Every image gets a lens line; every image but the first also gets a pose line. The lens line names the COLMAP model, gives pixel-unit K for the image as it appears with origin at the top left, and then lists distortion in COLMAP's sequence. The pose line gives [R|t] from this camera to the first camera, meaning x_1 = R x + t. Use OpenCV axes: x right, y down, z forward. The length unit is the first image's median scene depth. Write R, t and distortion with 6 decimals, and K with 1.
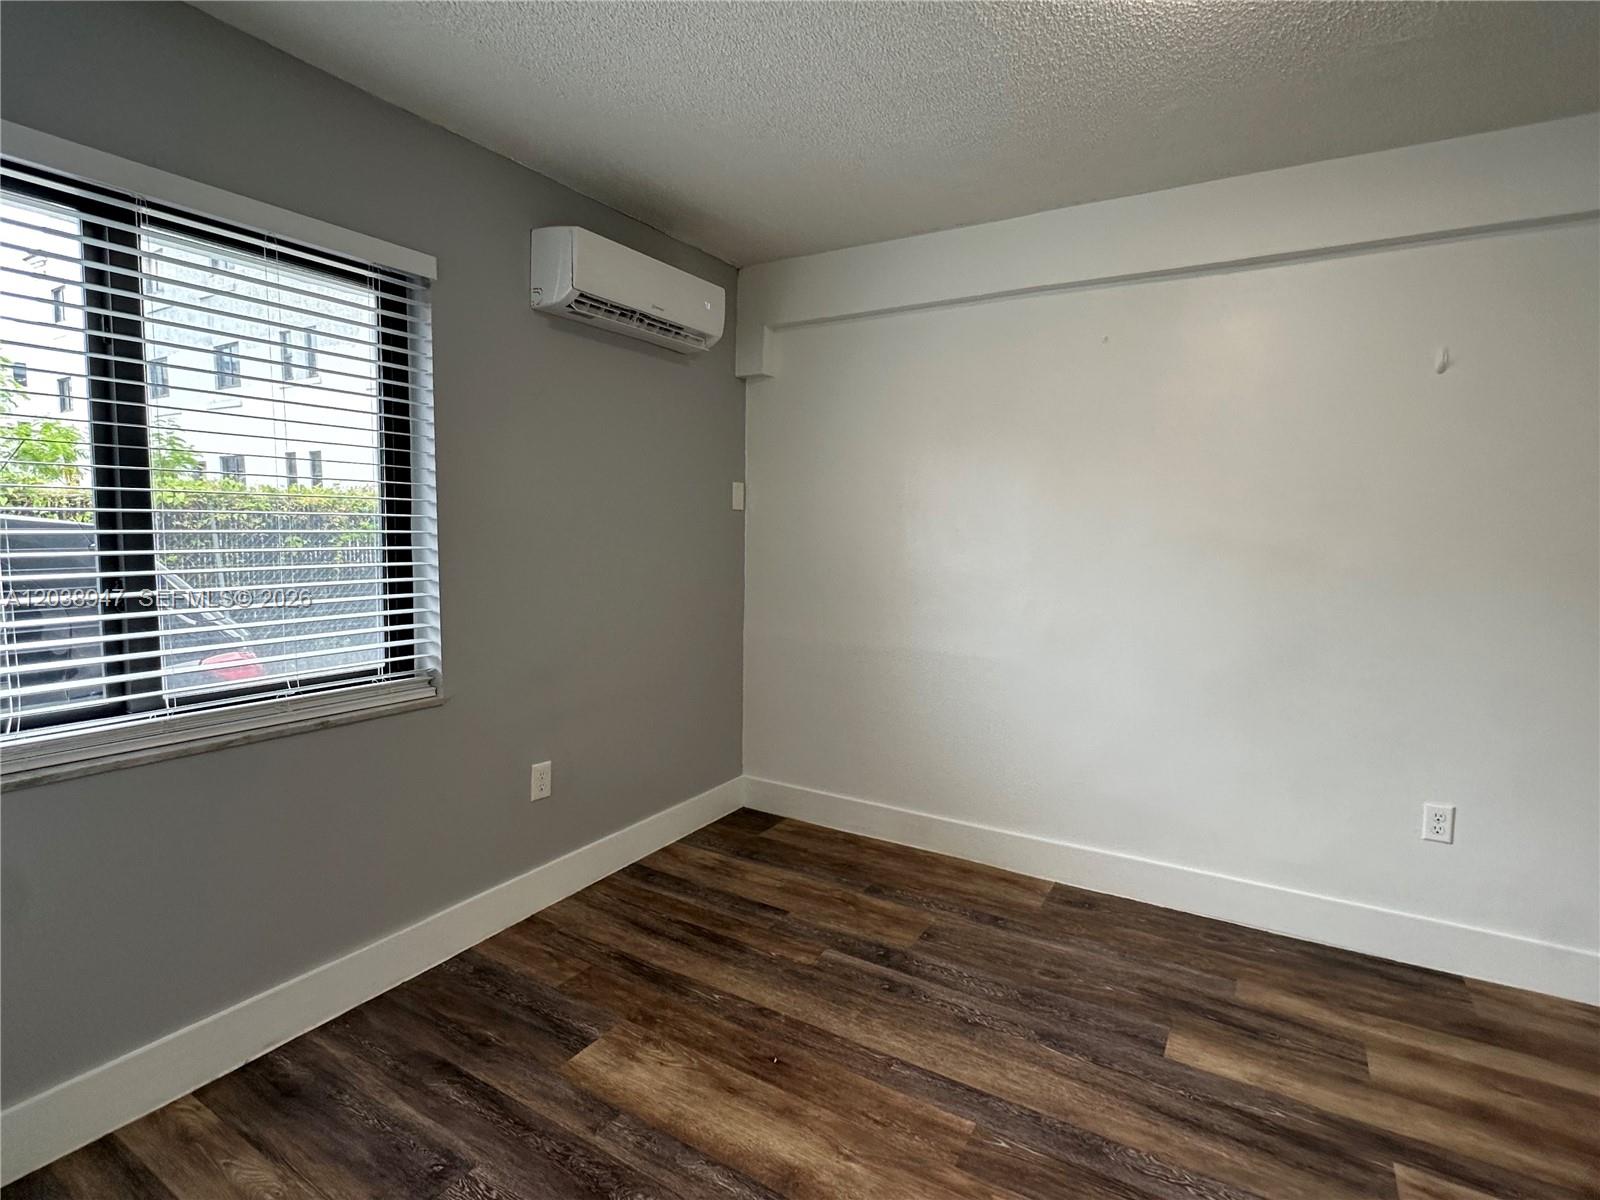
lens RADIAL K [[794.7, 0, 805.8], [0, 794.7, 600.0], [0, 0, 1]] dist [-0.004530, 0.001159]
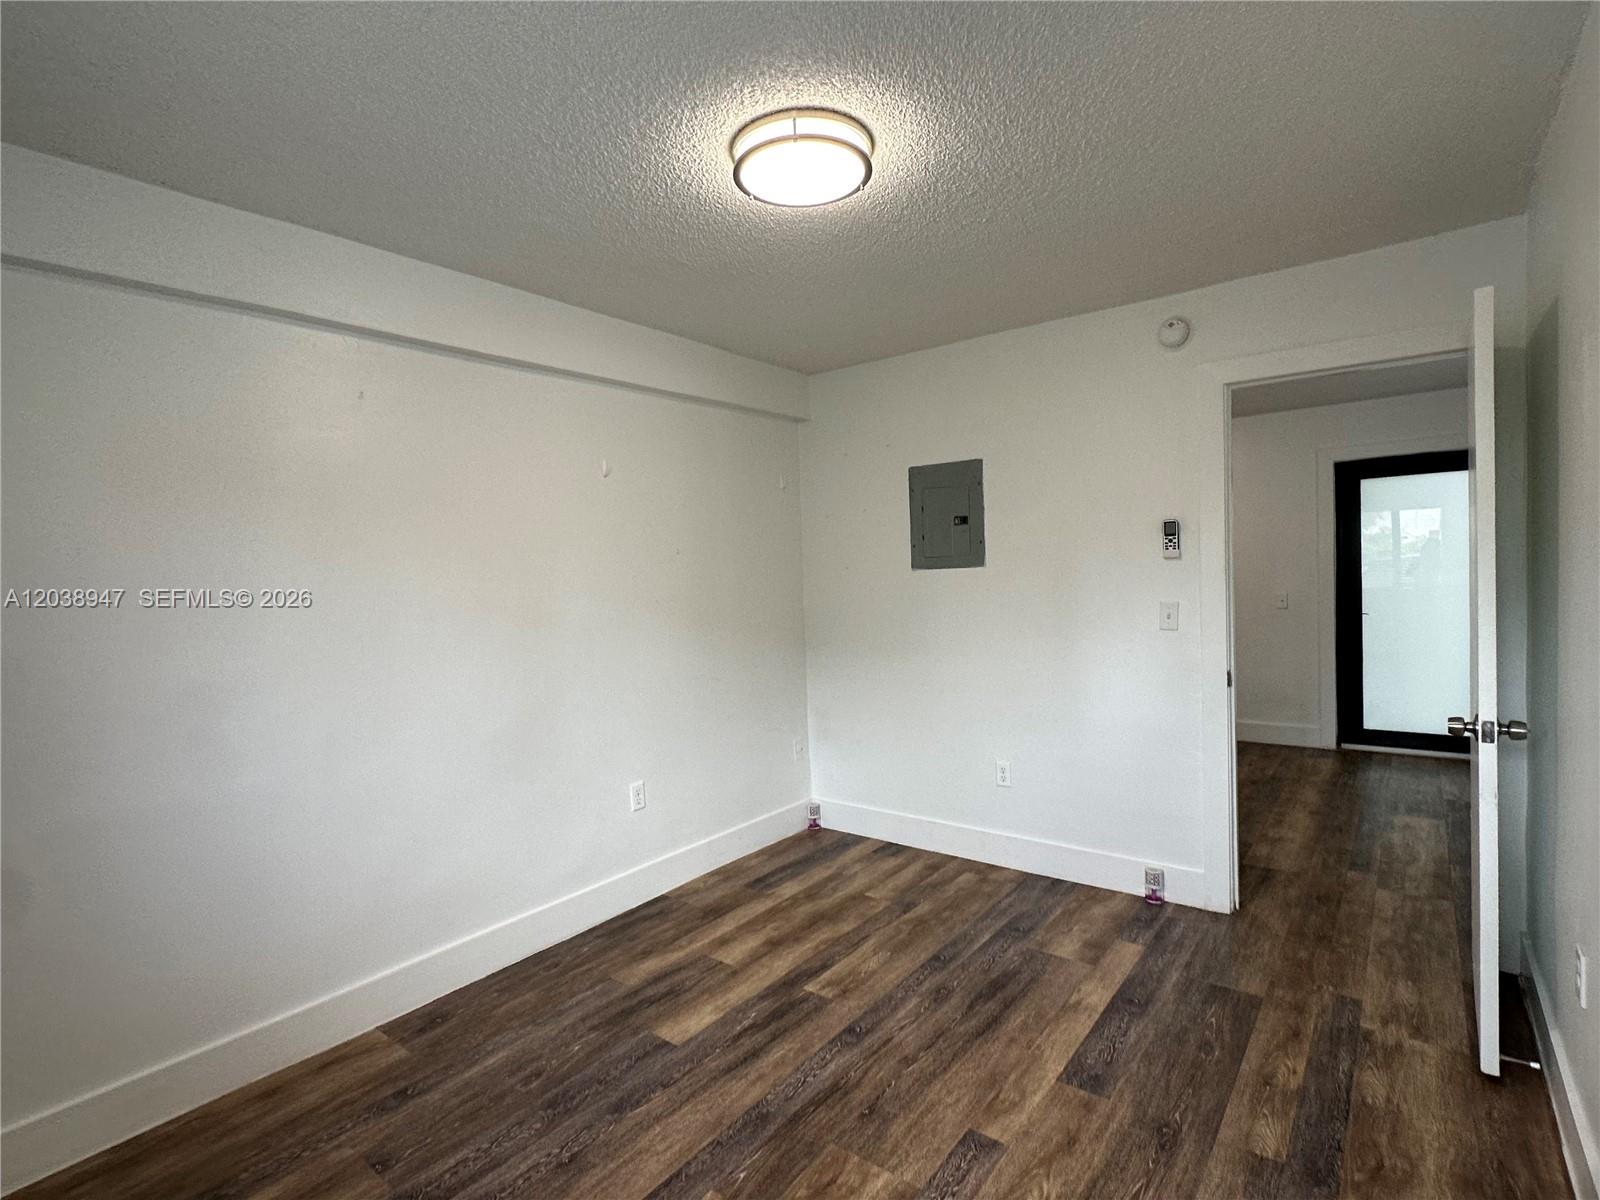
lens RADIAL K [[794.7, 0, 806.6], [0, 794.7, 600.7], [0, 0, 1]] dist [-0.004530, 0.001159]
pose [[0.116123, -0.055897, 0.991661, -0.540634], [0.132140, 0.990409, 0.040353, -0.077915], [-0.984406, 0.126352, 0.122395, 0.492764]]
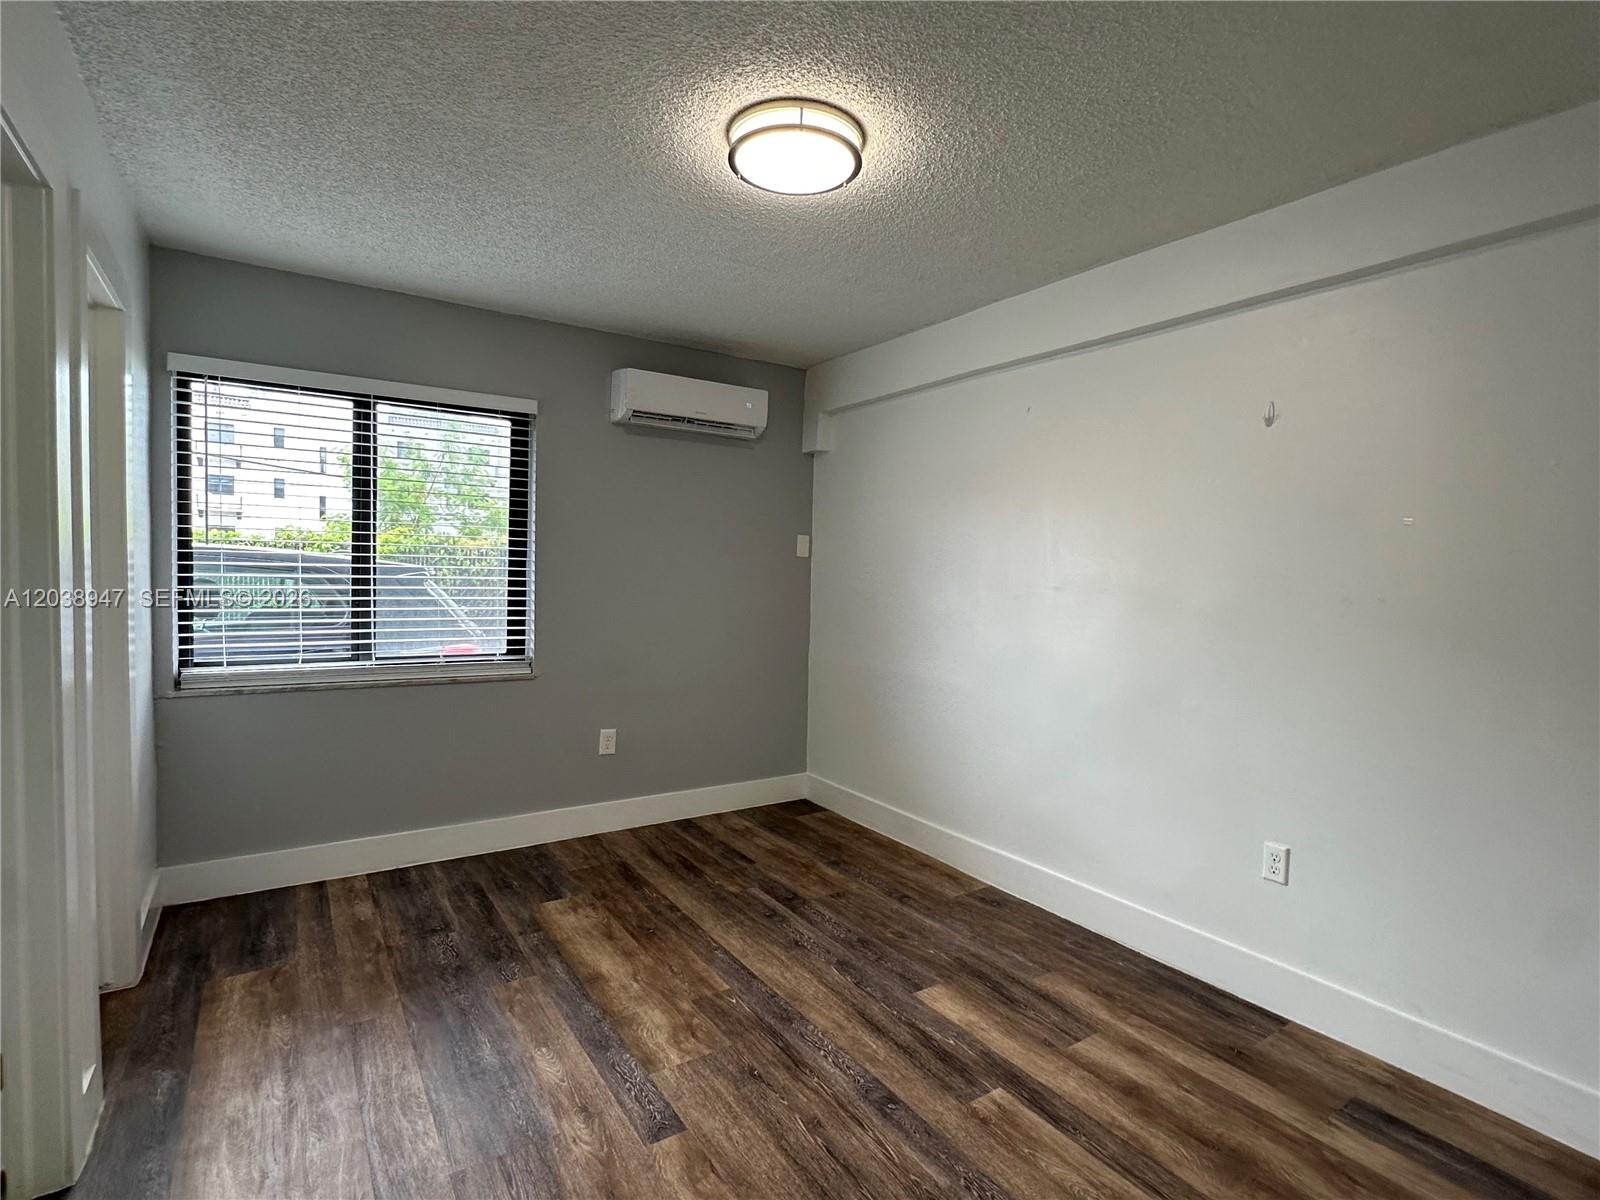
lens RADIAL K [[794.7, 0, 806.2], [0, 794.7, 603.9], [0, 0, 1]] dist [-0.004530, 0.001159]
pose [[0.903605, 0.026659, -0.427537, 0.682407], [-0.052130, 0.997487, -0.047978, 0.031351], [0.425183, 0.065641, 0.902724, -0.190943]]
